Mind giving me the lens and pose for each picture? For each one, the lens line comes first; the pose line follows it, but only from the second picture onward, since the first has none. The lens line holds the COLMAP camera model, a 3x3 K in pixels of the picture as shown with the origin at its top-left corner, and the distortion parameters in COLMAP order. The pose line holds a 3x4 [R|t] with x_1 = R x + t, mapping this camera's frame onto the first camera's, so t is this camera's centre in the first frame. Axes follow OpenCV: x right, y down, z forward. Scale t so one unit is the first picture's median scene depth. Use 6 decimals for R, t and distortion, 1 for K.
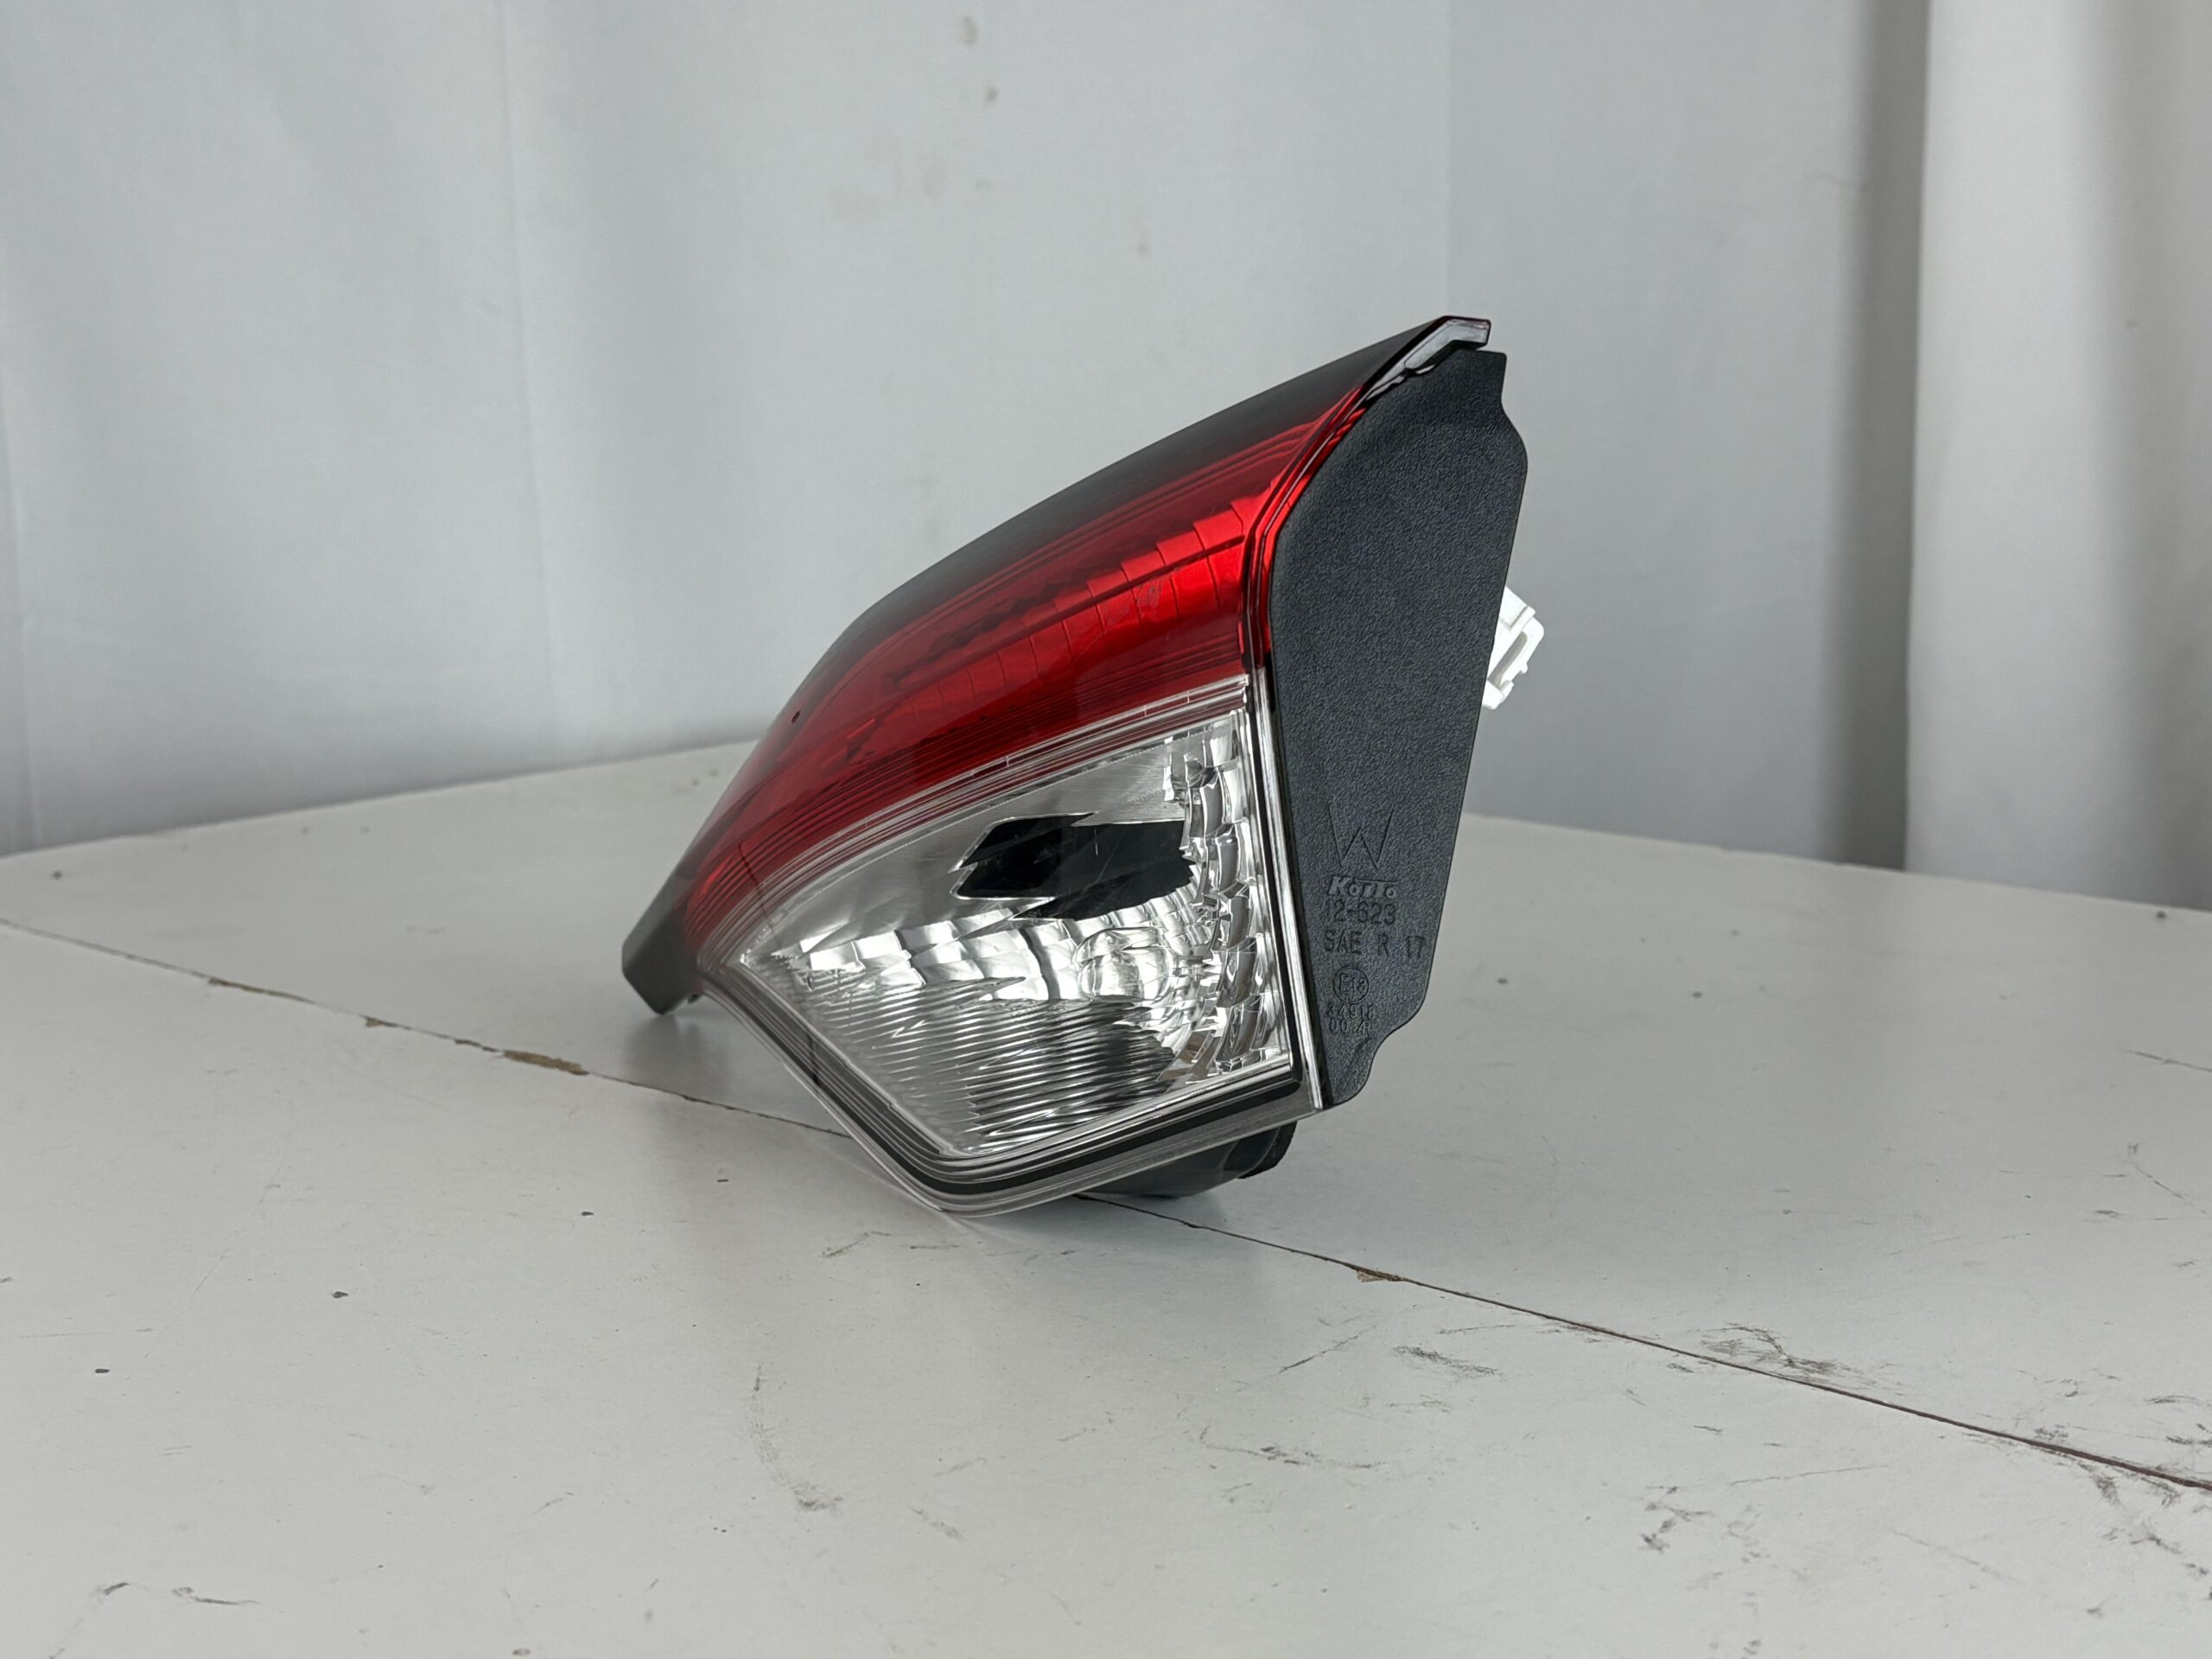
lens RADIAL K [[3203.9, 0, 1106.0], [0, 3203.9, 829.5], [0, 0, 1]] dist [0.257741, -0.966656]
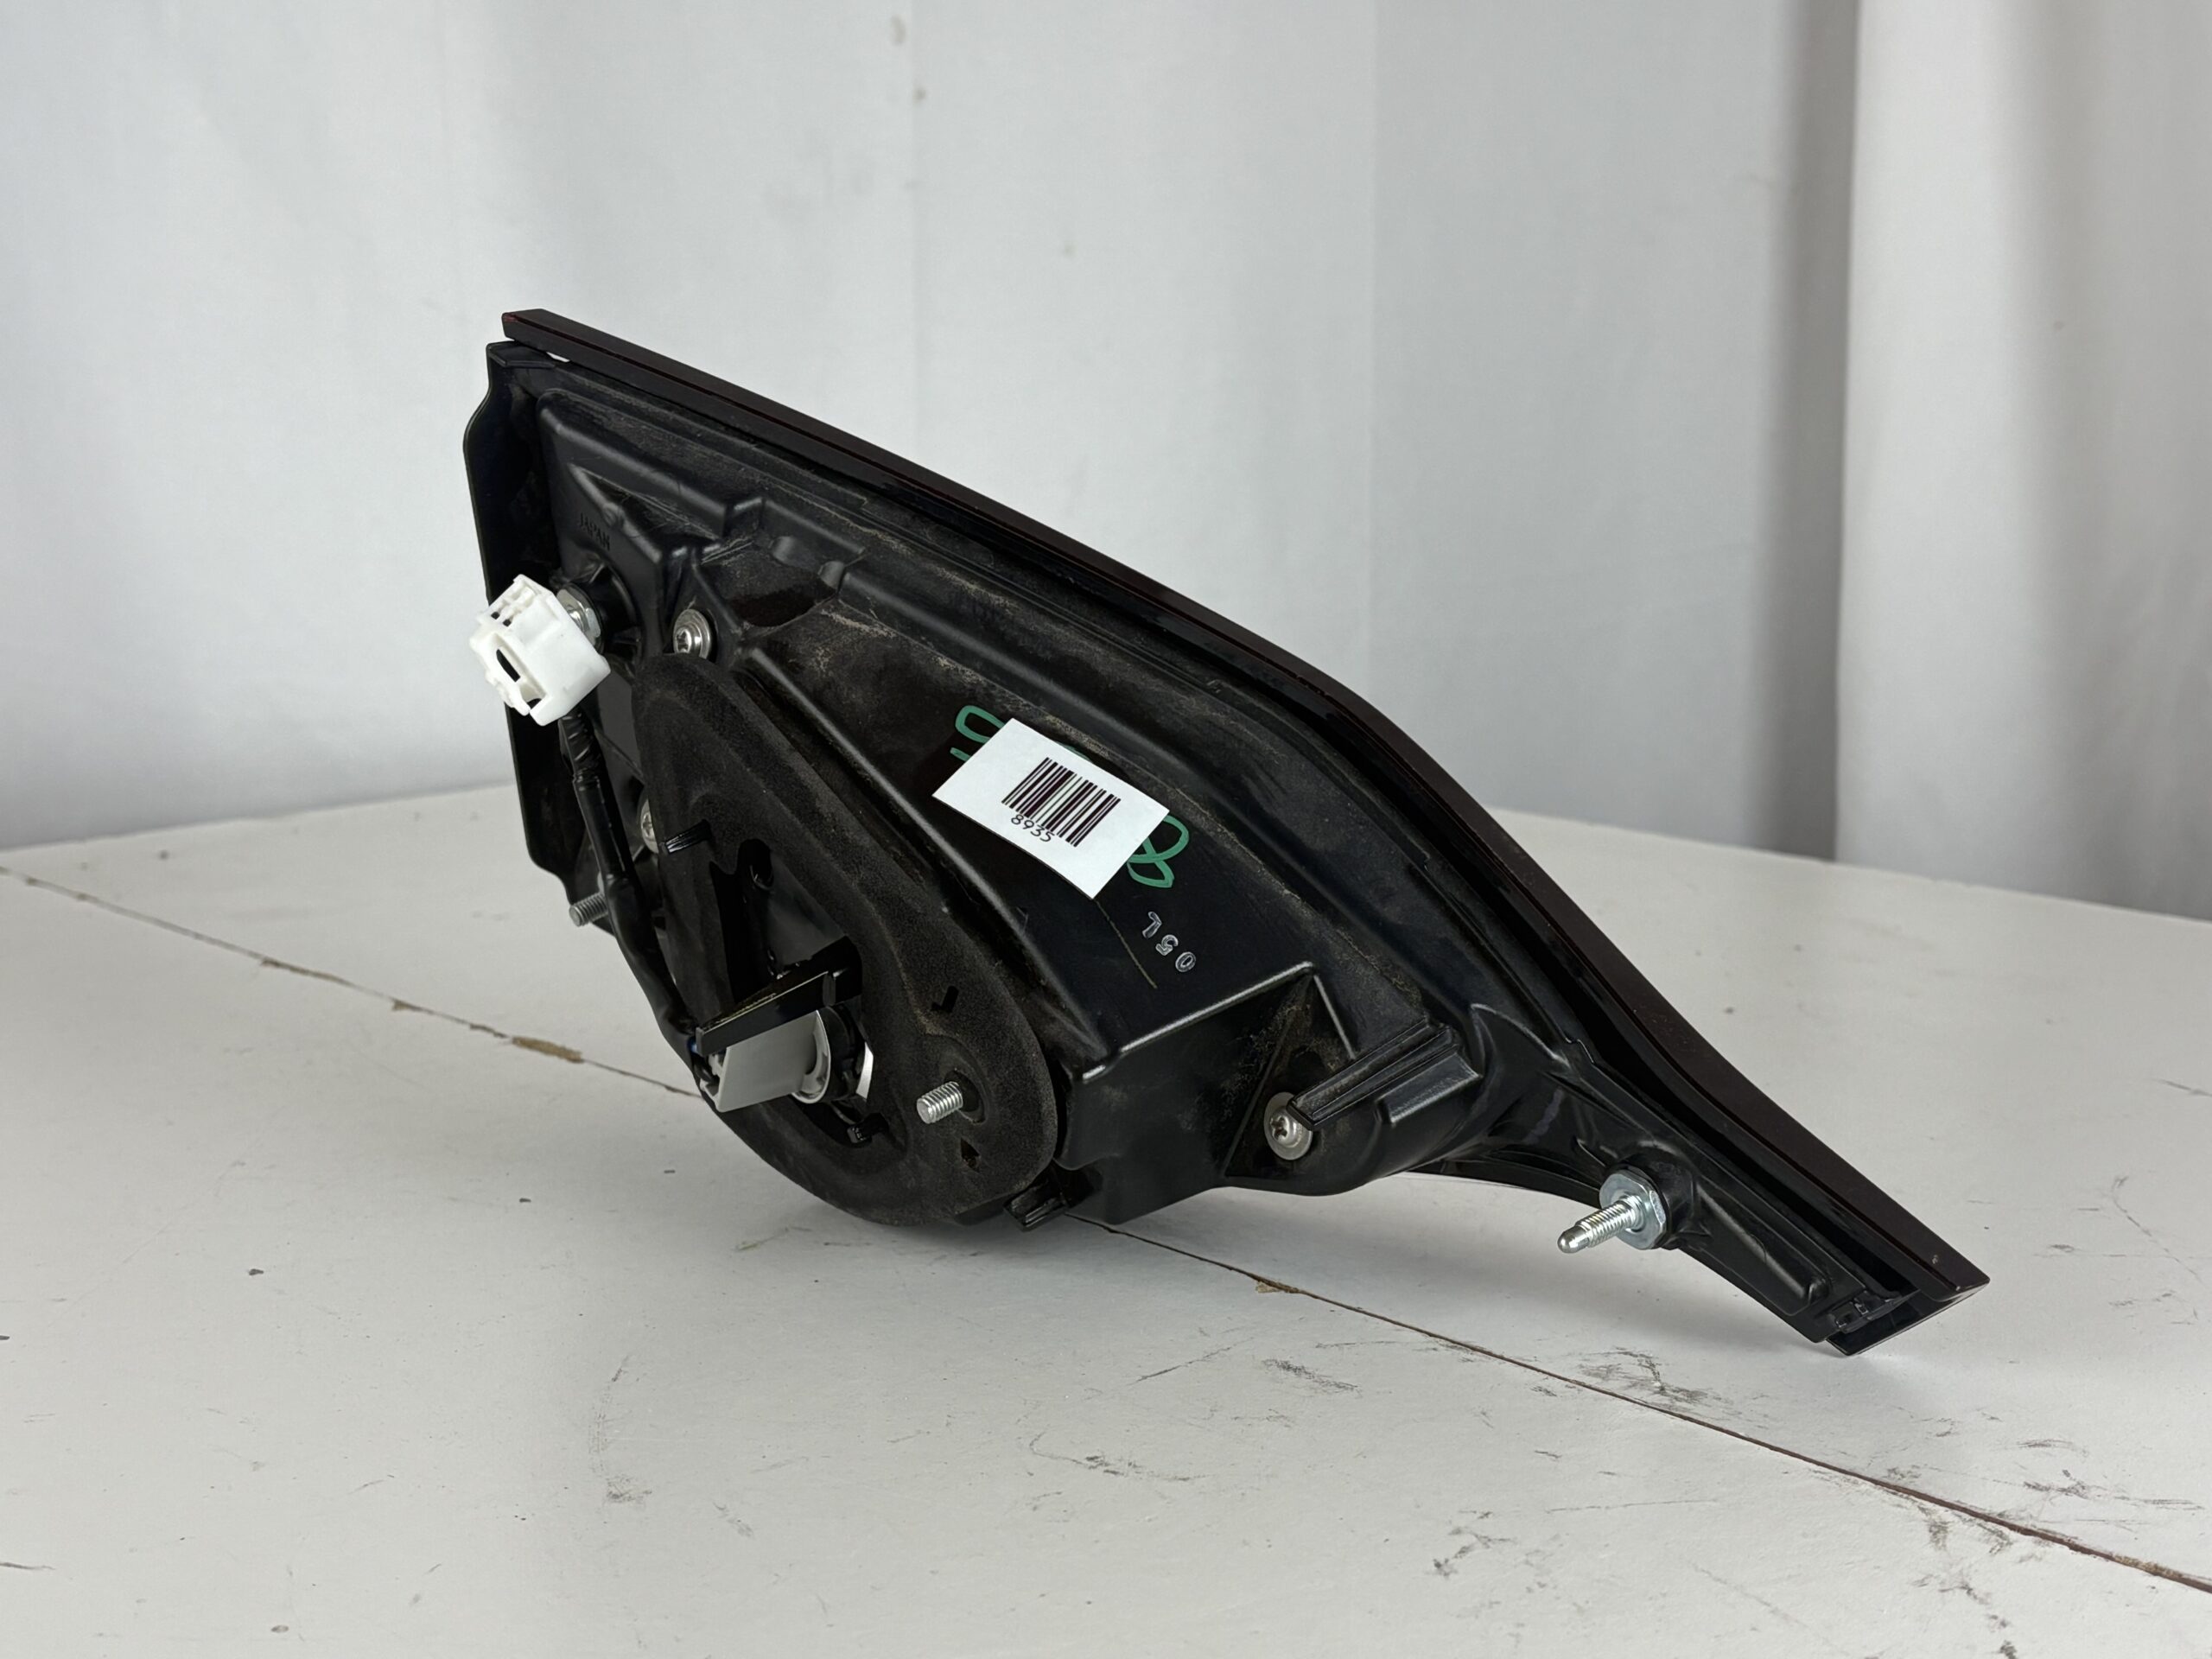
lens RADIAL K [[3203.9, 0, 1106.0], [0, 3203.9, 829.5], [0, 0, 1]] dist [0.257741, -0.966656]
pose [[0.993732, 0.018228, -0.110296, 0.149637], [-0.018063, 0.999834, 0.002492, -0.003851], [0.110323, -0.000484, 0.993896, 0.012162]]
